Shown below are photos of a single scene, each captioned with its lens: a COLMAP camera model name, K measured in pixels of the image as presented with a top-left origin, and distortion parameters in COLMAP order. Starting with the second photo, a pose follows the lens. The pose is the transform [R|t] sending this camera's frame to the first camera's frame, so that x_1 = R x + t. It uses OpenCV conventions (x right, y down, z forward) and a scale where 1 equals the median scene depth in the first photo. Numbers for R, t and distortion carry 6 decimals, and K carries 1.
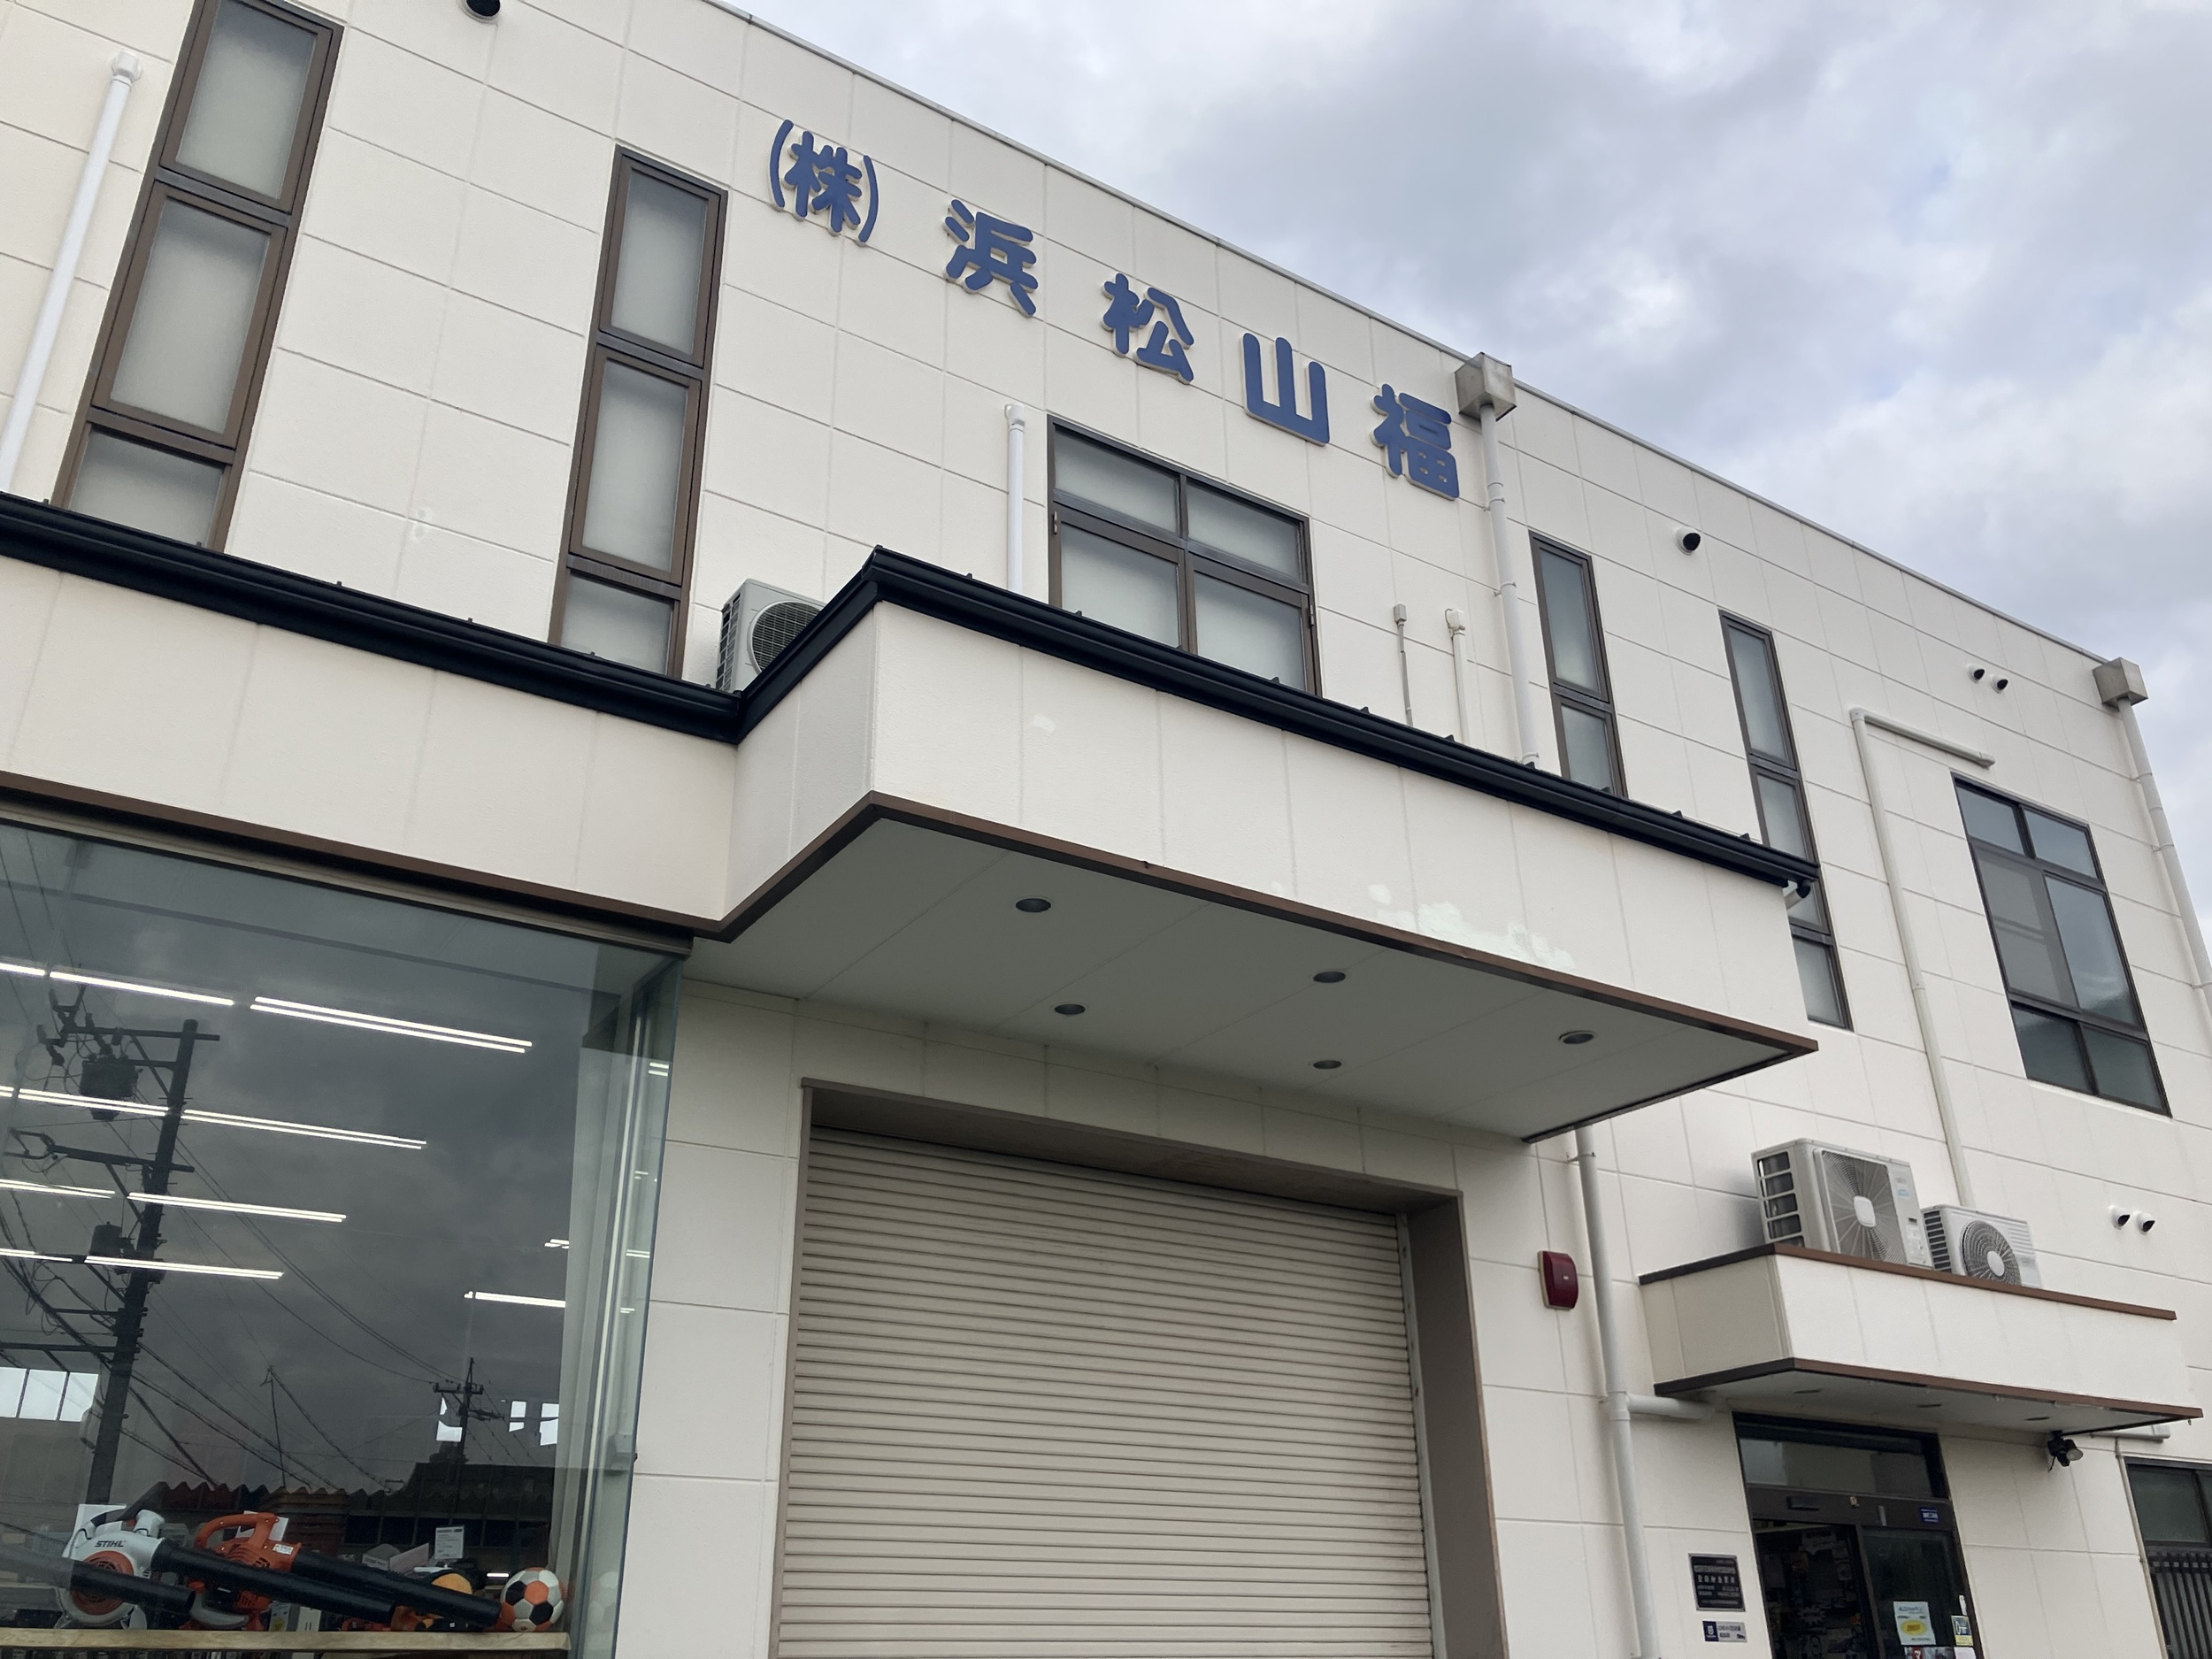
lens RADIAL K [[1815.3, 0, 1106.0], [0, 1815.3, 829.5], [0, 0, 1]] dist [0.030069, -0.004804]
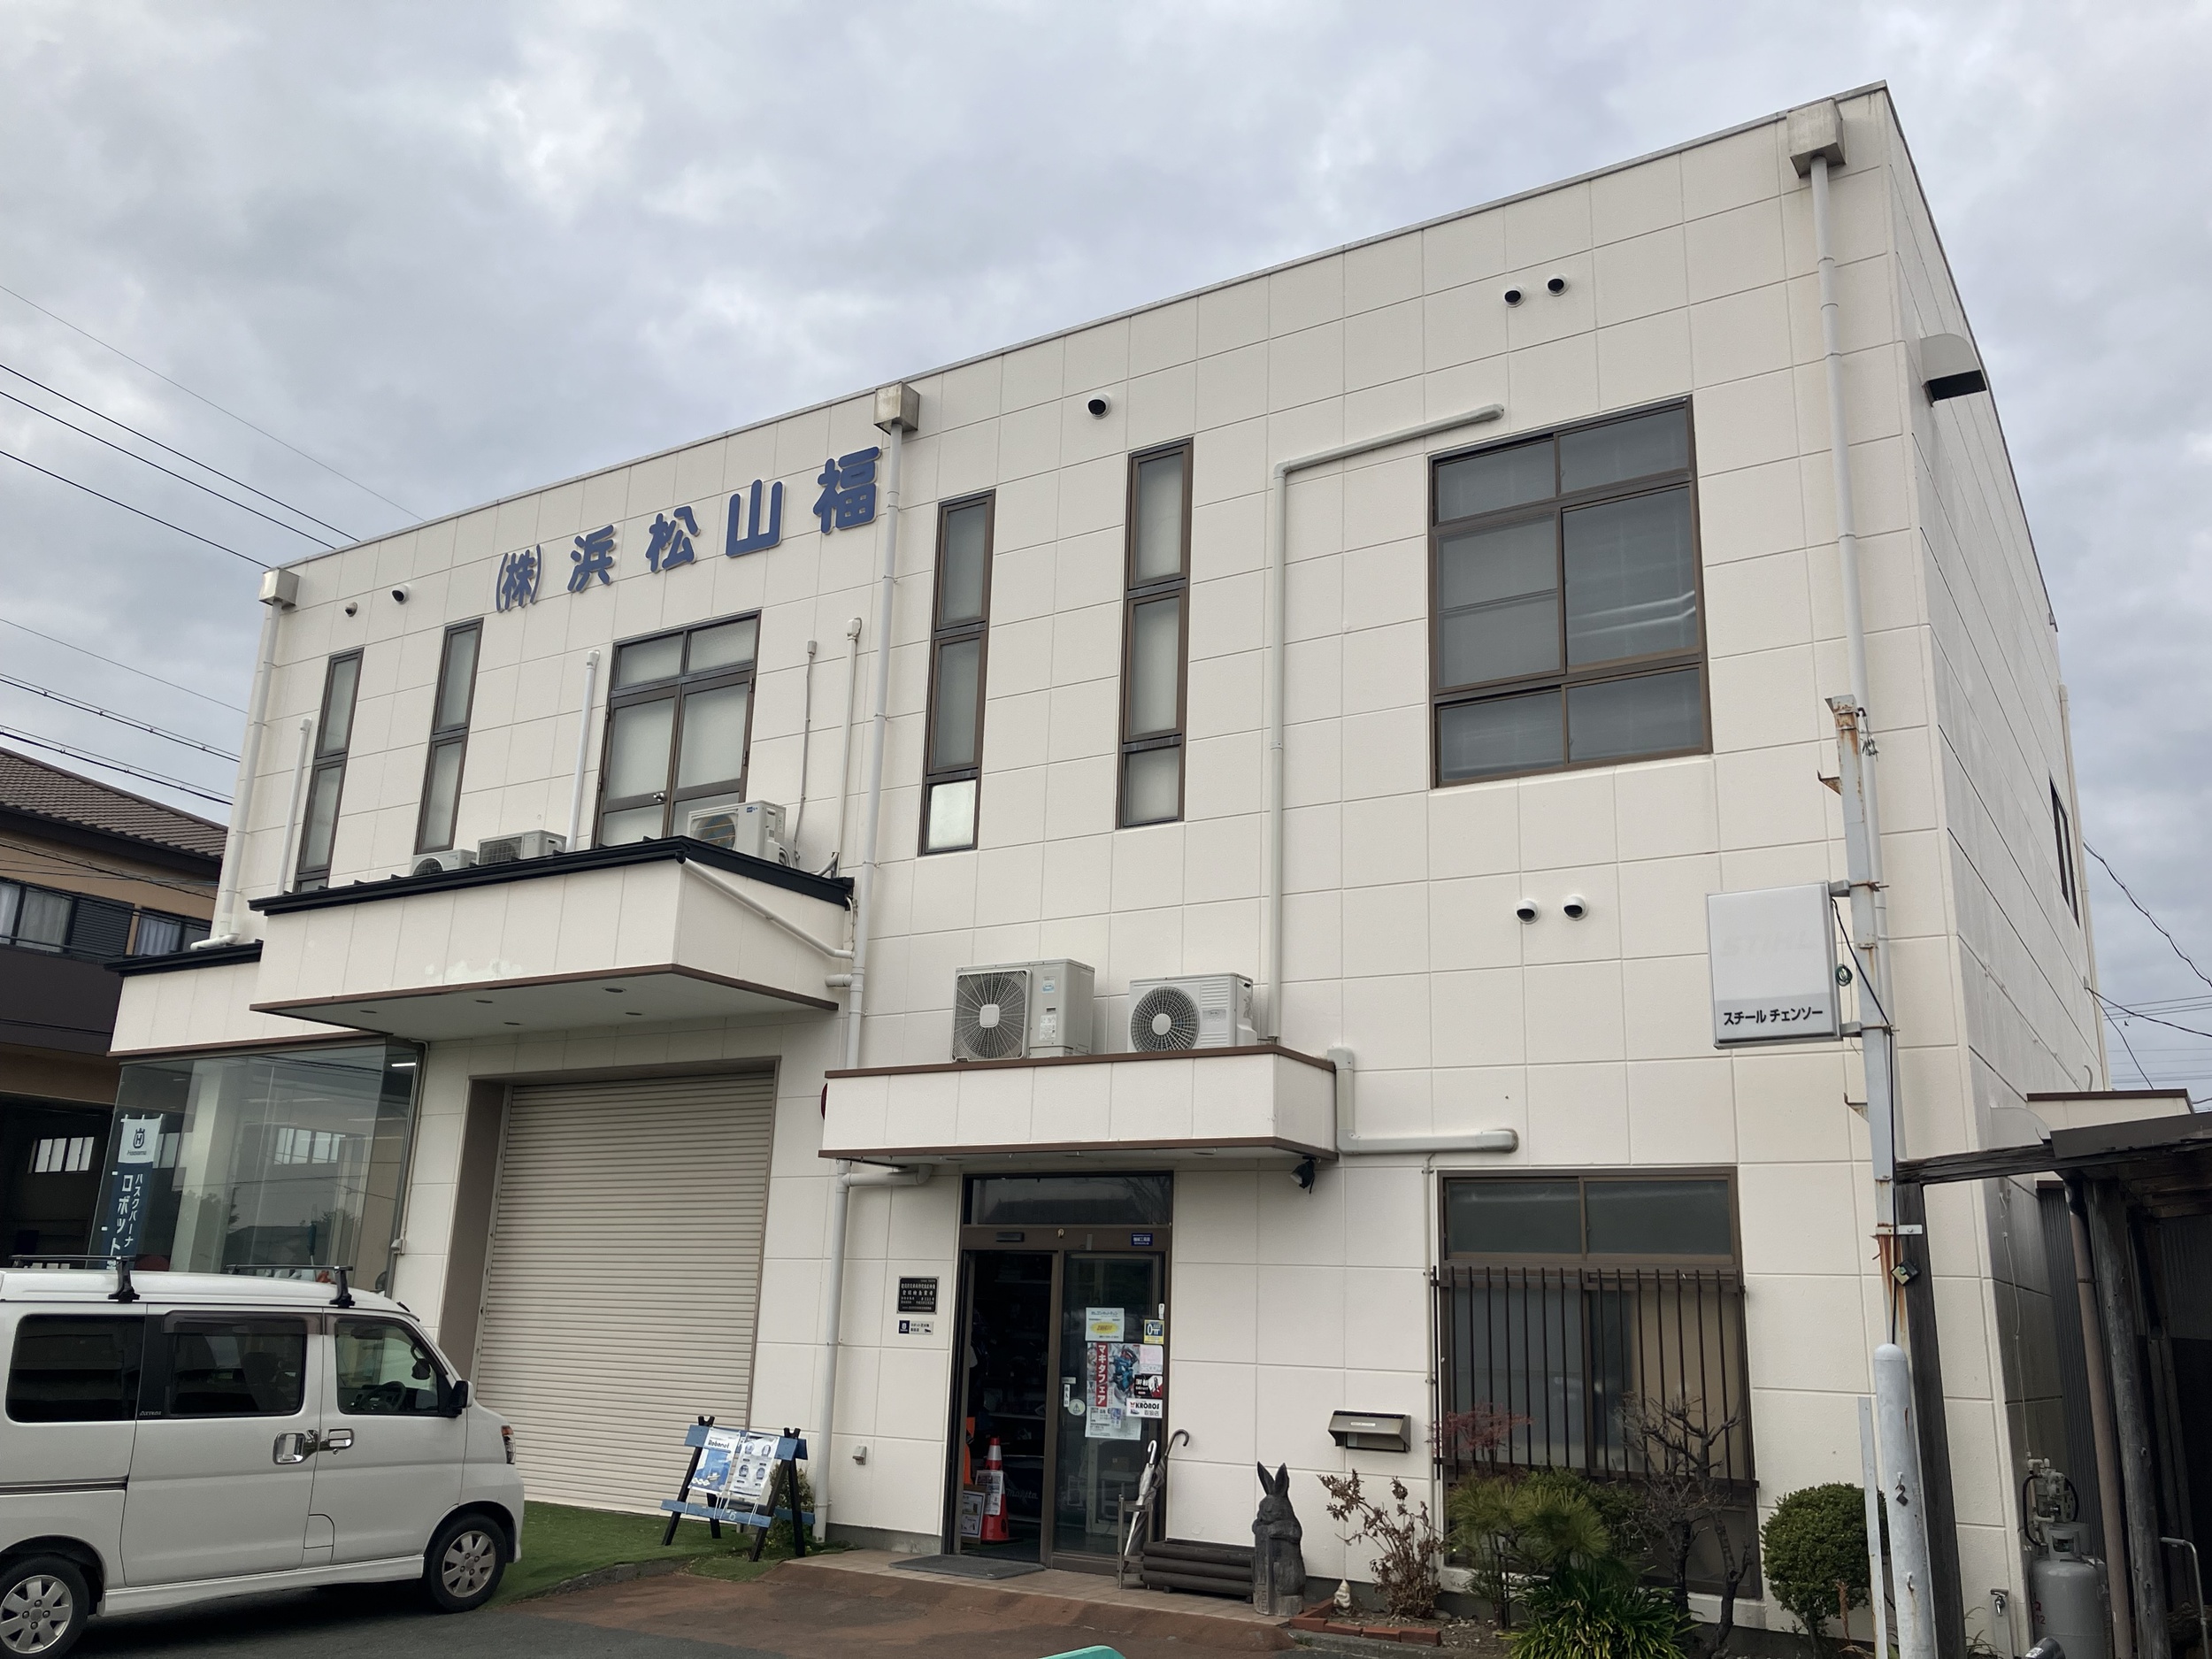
lens RADIAL K [[1815.3, 0, 1106.0], [0, 1815.3, 829.5], [0, 0, 1]] dist [0.030069, -0.004804]
pose [[0.424773, -0.209716, -0.880674, 1.596792], [0.355847, 0.933174, -0.050583, 0.181715], [0.832430, -0.291899, 0.471014, 0.517539]]
